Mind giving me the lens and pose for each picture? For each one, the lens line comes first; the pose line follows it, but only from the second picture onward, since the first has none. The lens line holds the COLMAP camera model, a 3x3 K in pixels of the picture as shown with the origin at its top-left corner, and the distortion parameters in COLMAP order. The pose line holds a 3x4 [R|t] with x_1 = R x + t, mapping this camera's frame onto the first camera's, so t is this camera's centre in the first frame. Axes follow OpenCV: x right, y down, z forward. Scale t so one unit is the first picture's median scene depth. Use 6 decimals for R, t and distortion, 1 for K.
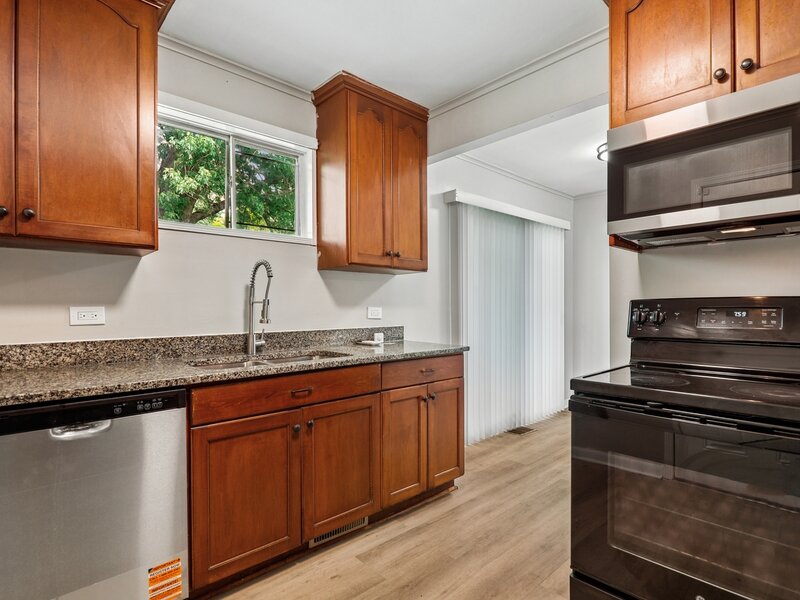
lens RADIAL K [[425.5, 0, 400.3], [0, 425.5, 305.5], [0, 0, 1]] dist [-0.006525, -0.000202]
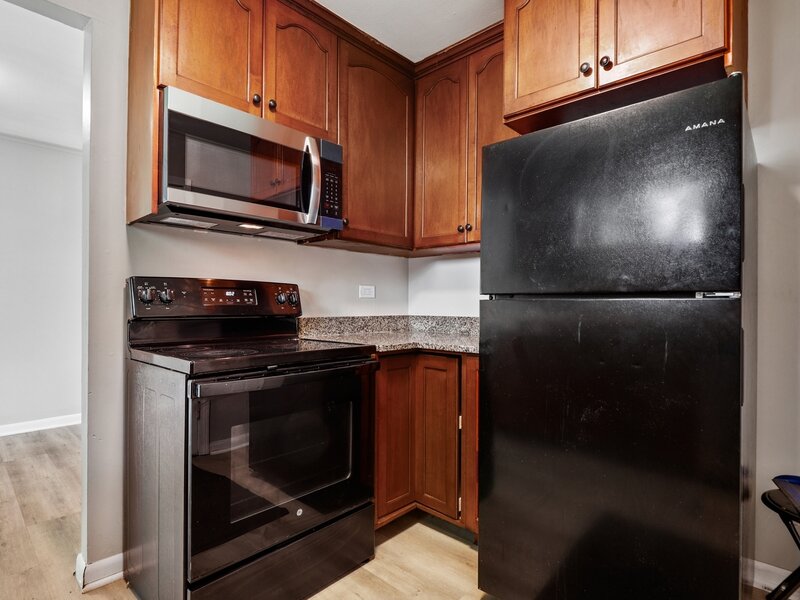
lens RADIAL K [[425.5, 0, 400.2], [0, 425.5, 300.2], [0, 0, 1]] dist [-0.006525, -0.000202]
pose [[-0.084678, 0.008818, 0.996369, -0.463319], [-0.010688, 0.999895, -0.009758, 0.046369], [-0.996351, -0.011475, -0.084575, 0.614283]]
